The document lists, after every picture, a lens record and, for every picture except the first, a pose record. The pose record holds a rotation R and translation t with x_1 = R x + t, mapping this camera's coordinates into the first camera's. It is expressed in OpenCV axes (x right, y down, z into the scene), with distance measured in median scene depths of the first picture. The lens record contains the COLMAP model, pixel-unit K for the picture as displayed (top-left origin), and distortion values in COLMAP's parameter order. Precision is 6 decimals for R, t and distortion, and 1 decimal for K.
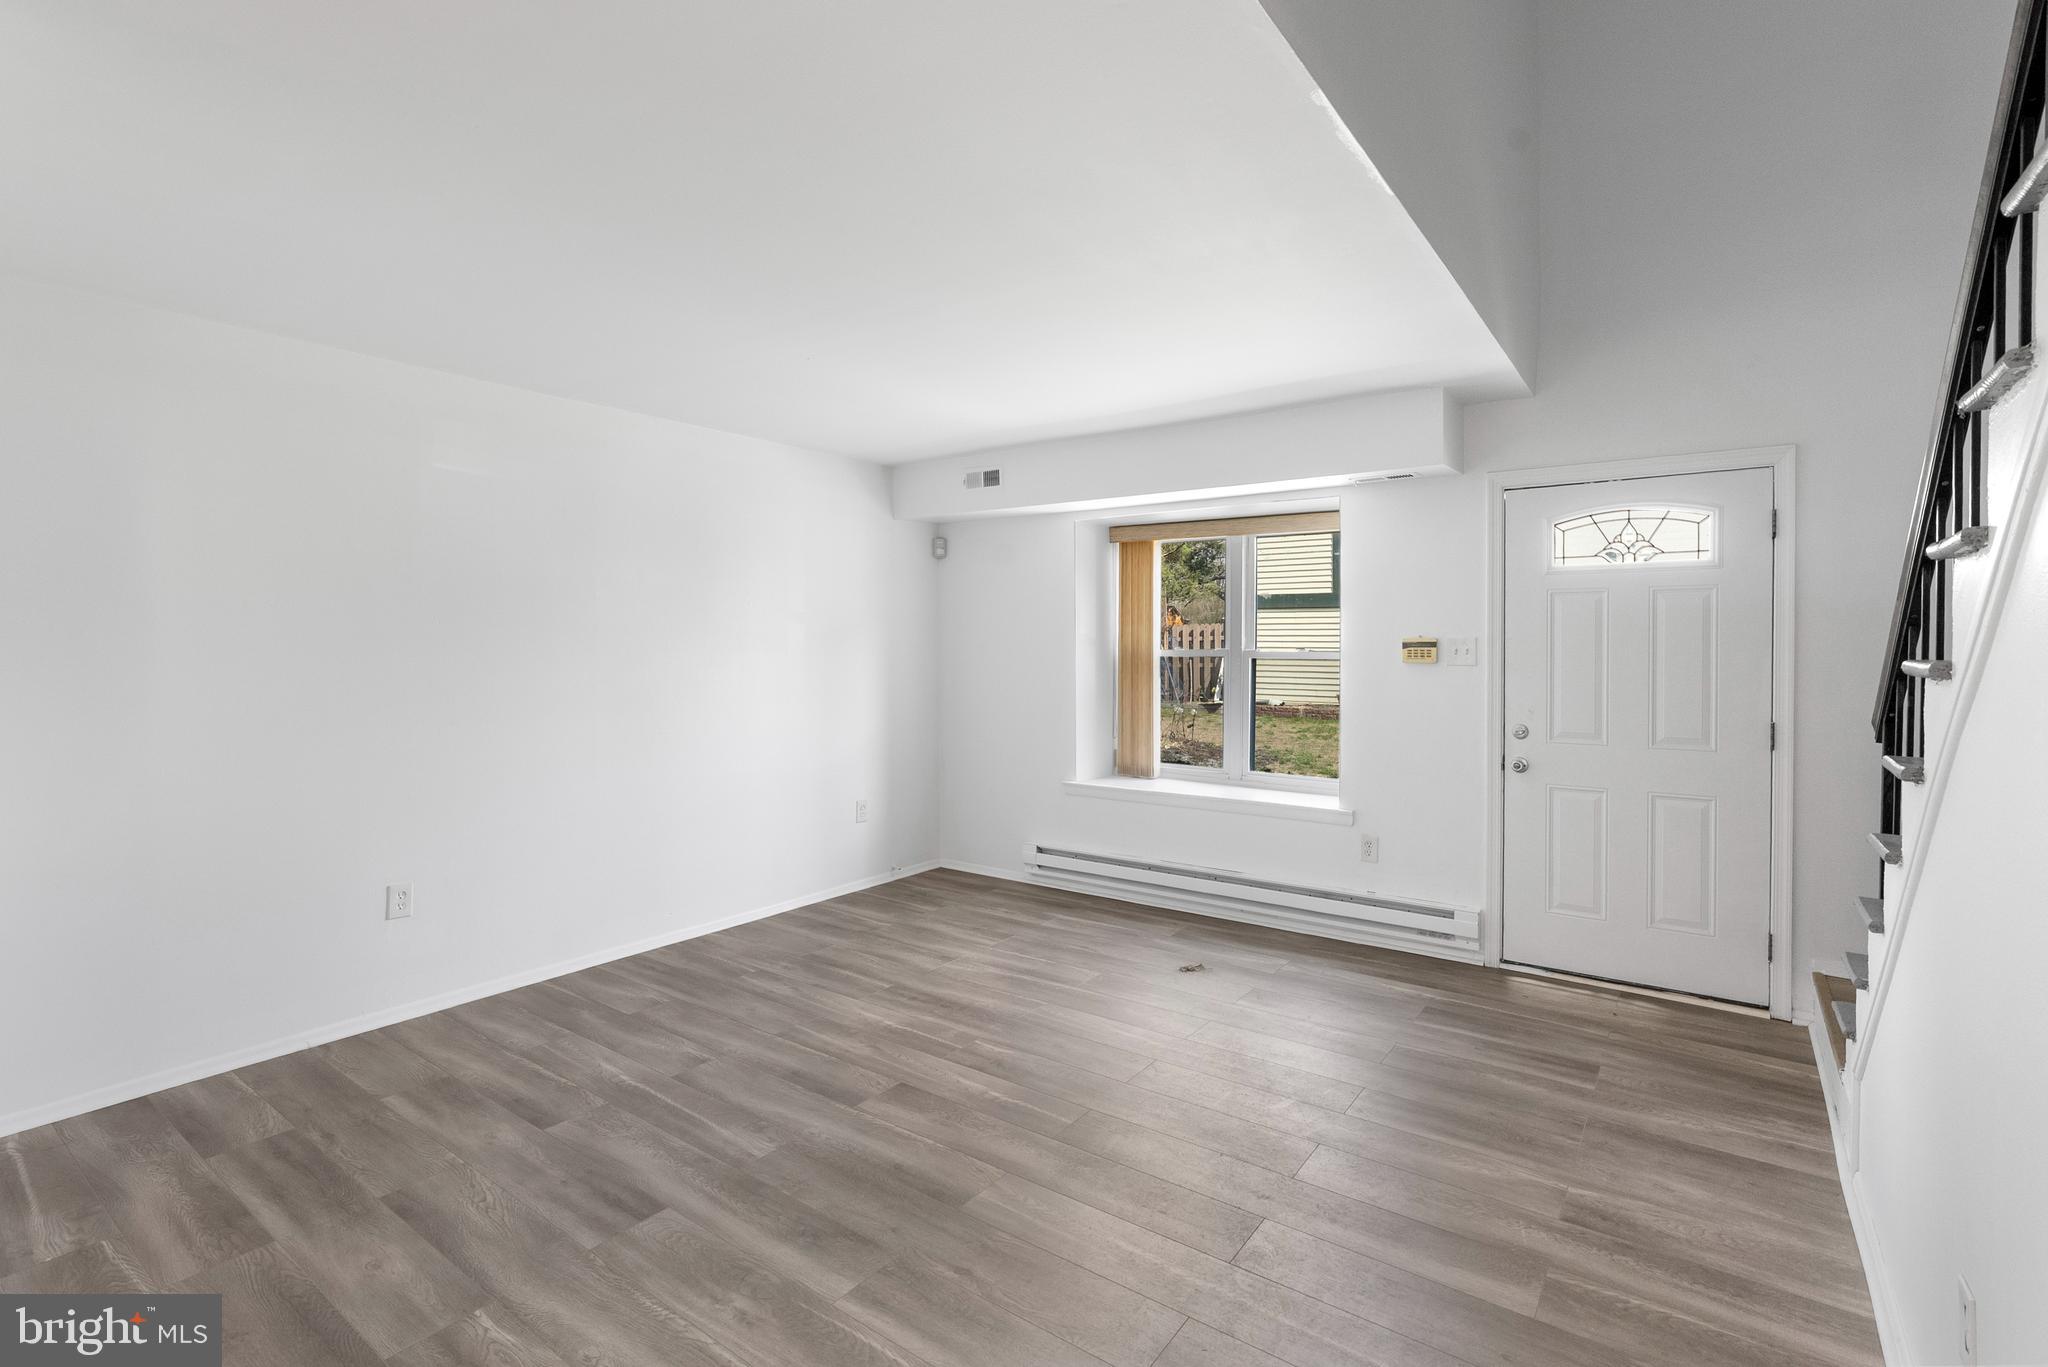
lens RADIAL K [[937.7, 0, 1059.1], [0, 937.7, 654.9], [0, 0, 1]] dist [-0.003945, -0.000407]
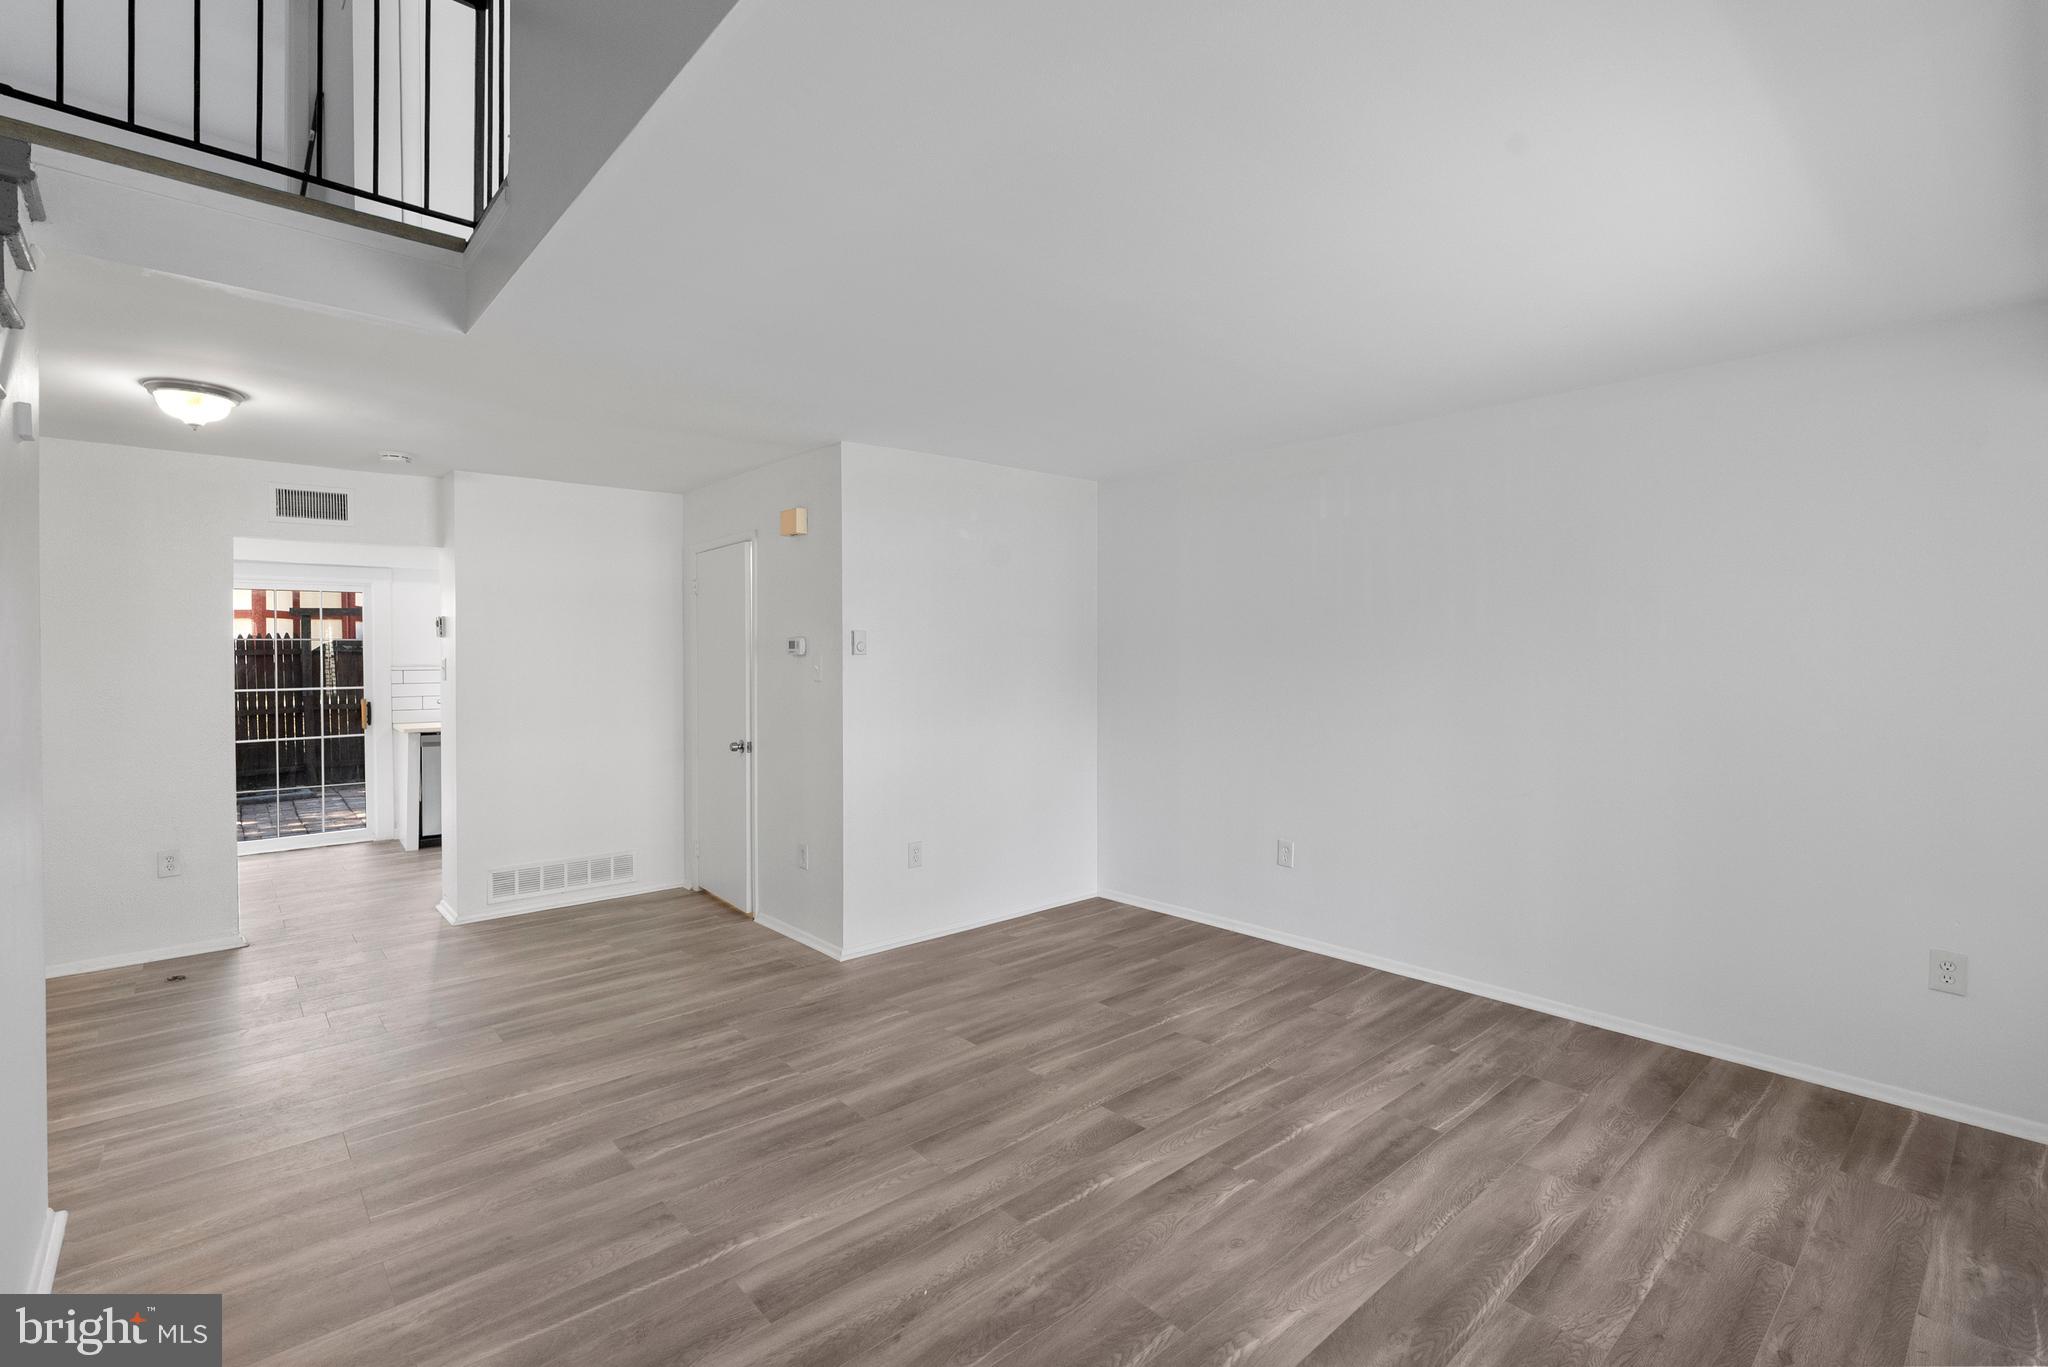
lens RADIAL K [[937.7, 0, 1059.6], [0, 937.7, 653.2], [0, 0, 1]] dist [-0.003945, -0.000407]
pose [[-0.206653, 0.002531, -0.978411, 0.724709], [-0.007334, 0.999965, 0.004135, -0.034076], [0.978387, 0.008031, -0.206627, 1.011855]]
